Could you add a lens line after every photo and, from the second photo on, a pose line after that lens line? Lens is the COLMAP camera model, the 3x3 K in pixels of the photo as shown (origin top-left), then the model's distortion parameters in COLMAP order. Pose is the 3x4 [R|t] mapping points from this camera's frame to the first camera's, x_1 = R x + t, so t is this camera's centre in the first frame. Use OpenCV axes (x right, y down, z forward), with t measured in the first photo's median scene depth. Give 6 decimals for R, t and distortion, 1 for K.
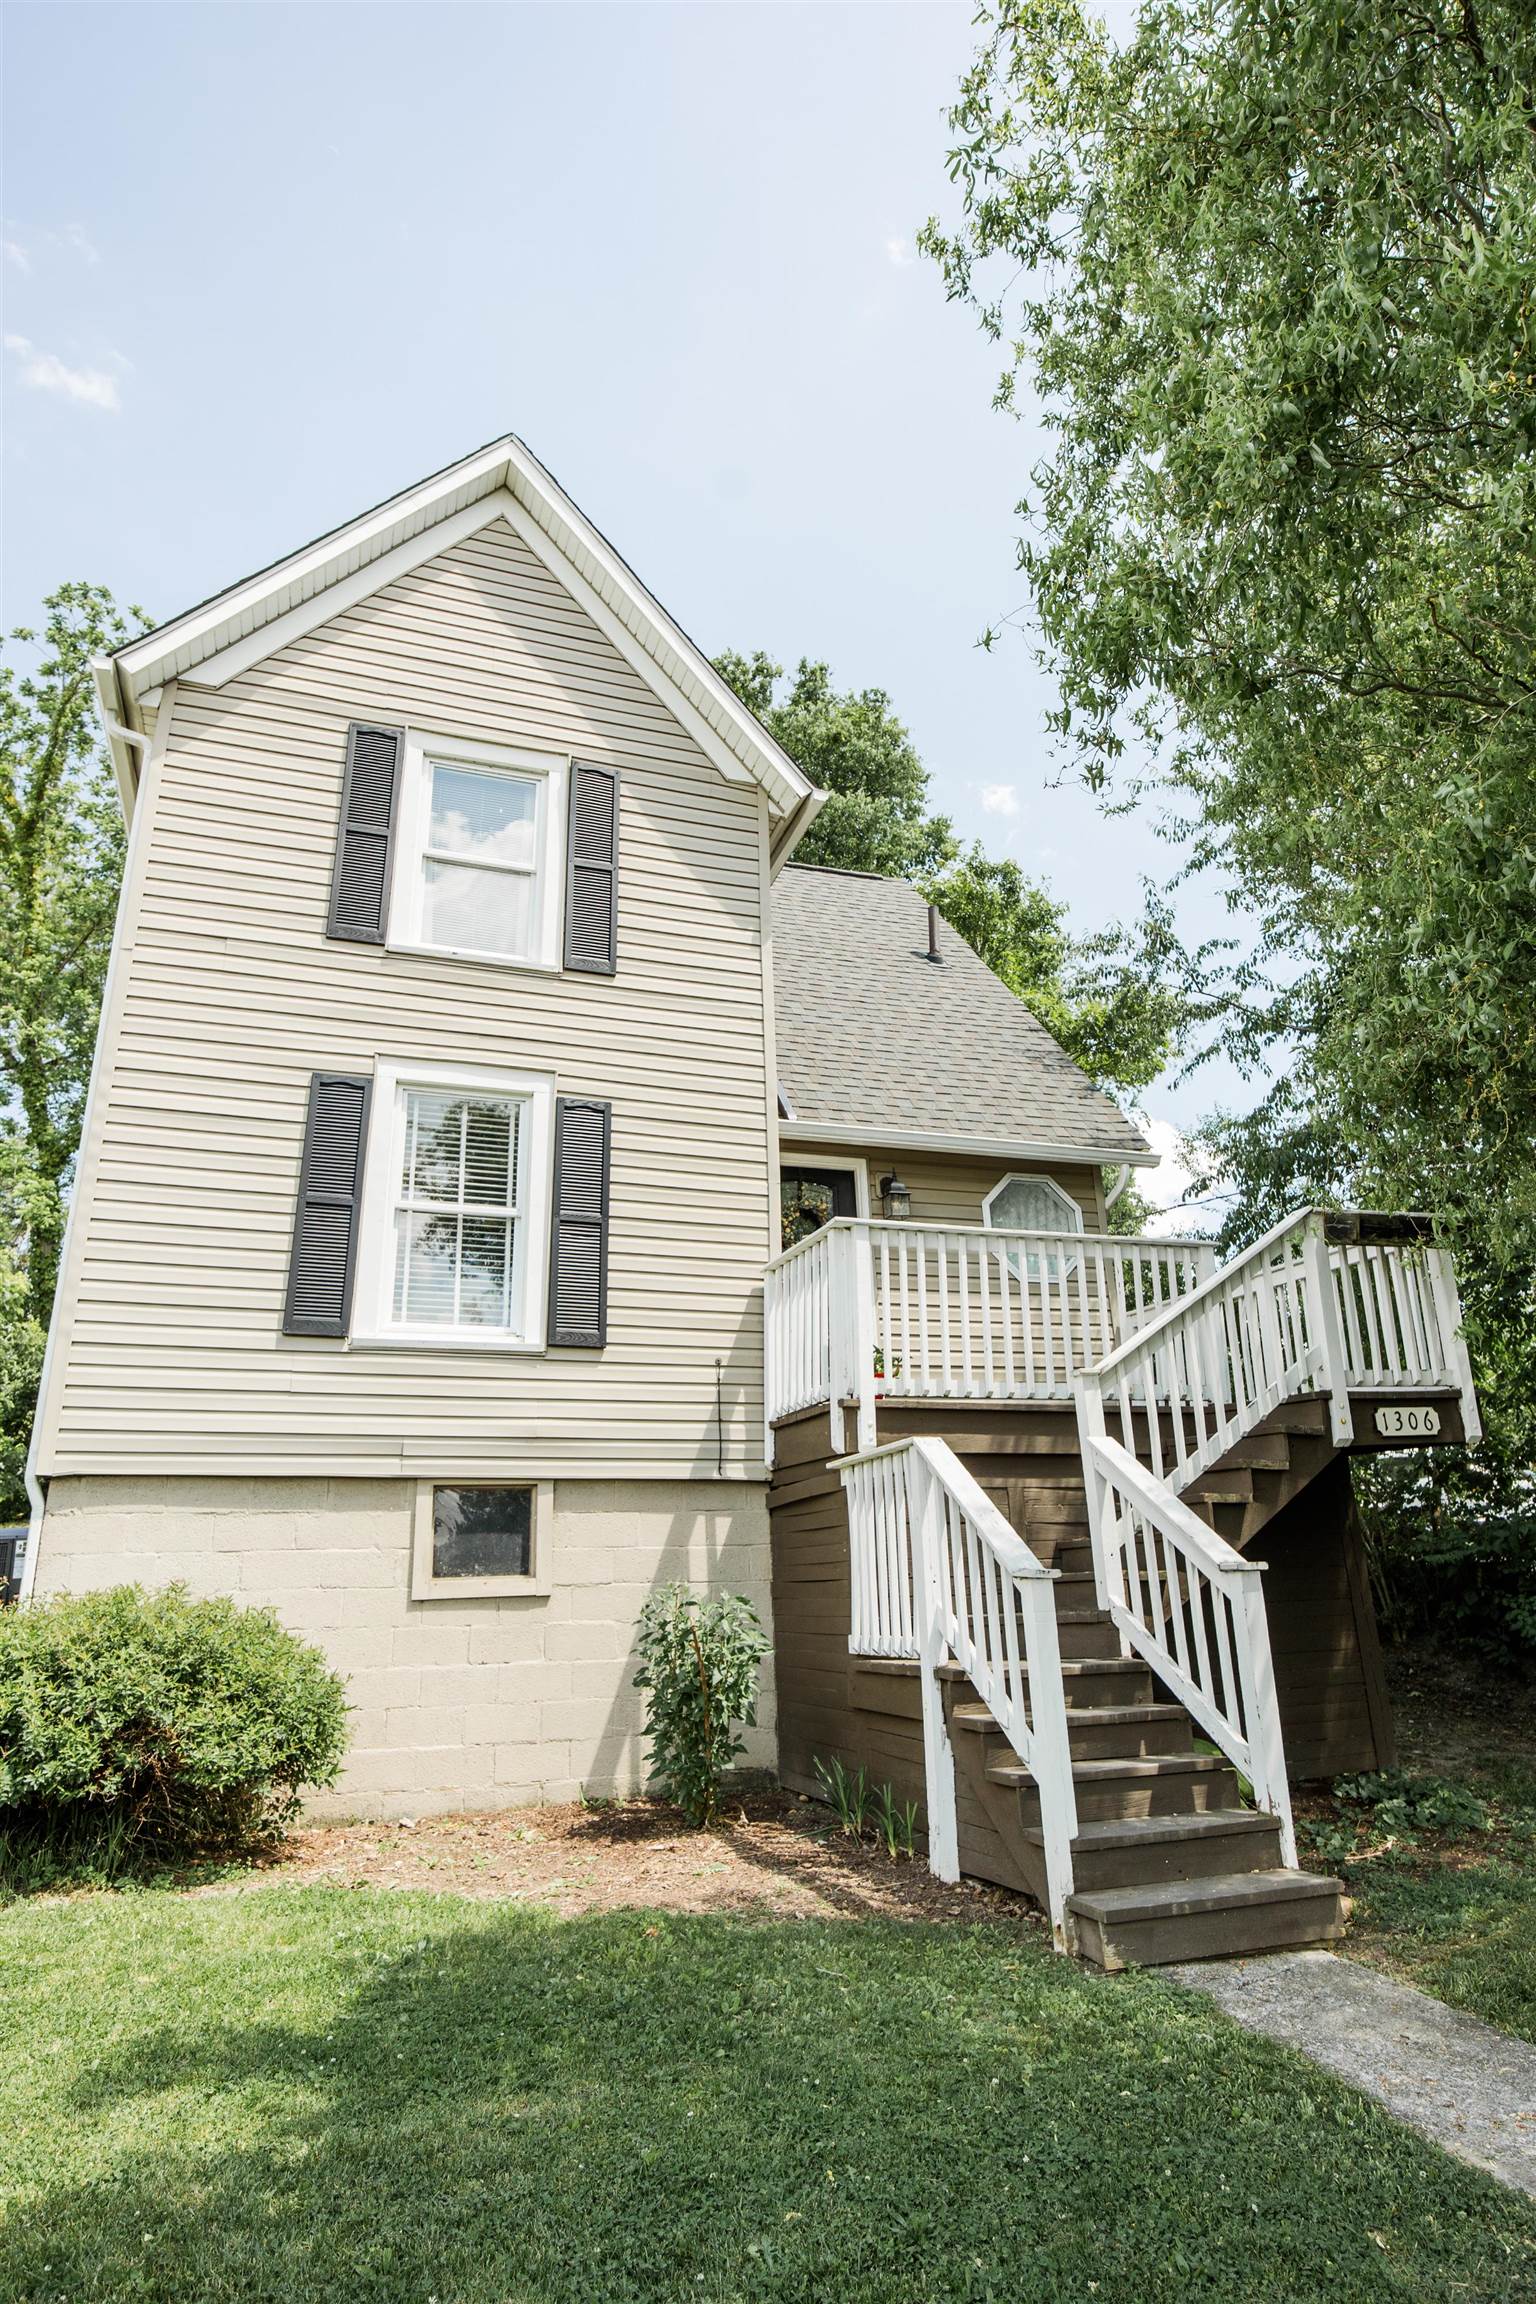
lens RADIAL K [[1294.1, 0, 768.0], [0, 1294.1, 1152.0], [0, 0, 1]] dist [-0.004434, 0.000082]
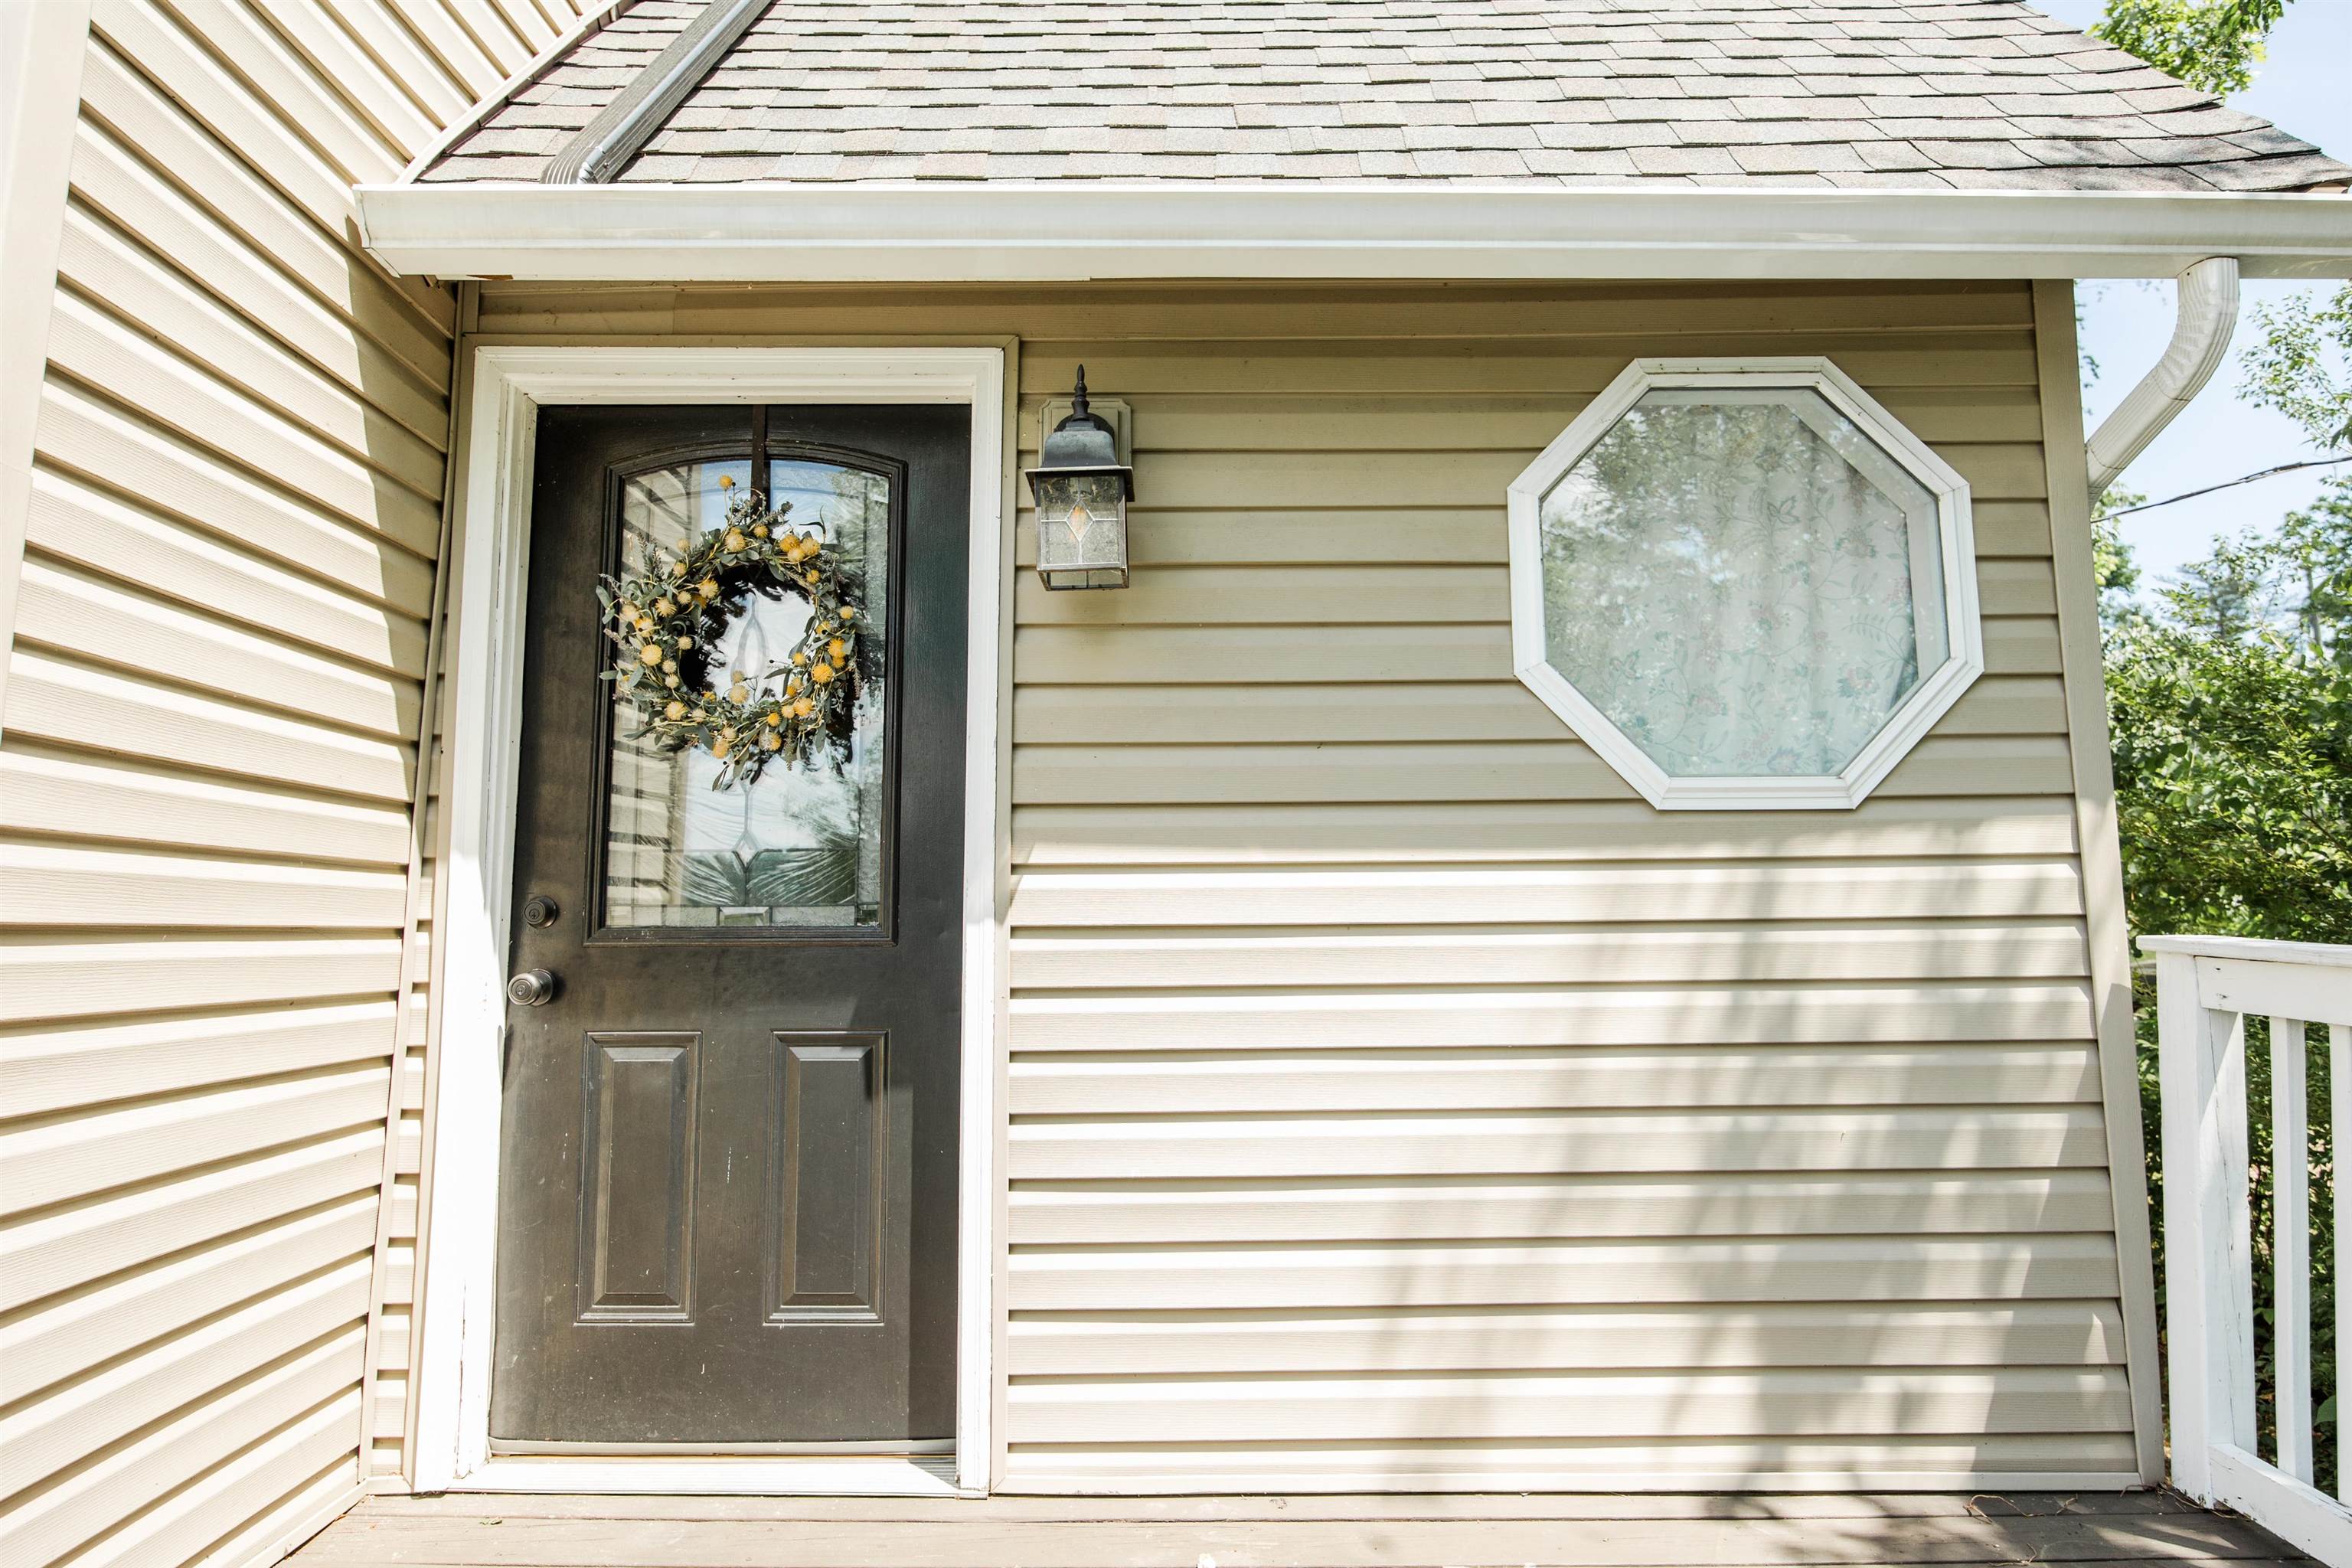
lens RADIAL K [[1216.5, 0, 1176.0], [0, 1216.5, 784.0], [0, 0, 1]] dist [-0.002106, -0.000079]
pose [[0.945845, -0.012506, -0.324376, 0.251921], [0.092052, 0.968573, 0.231070, 0.050544], [0.311292, -0.248415, 0.917271, 1.048594]]
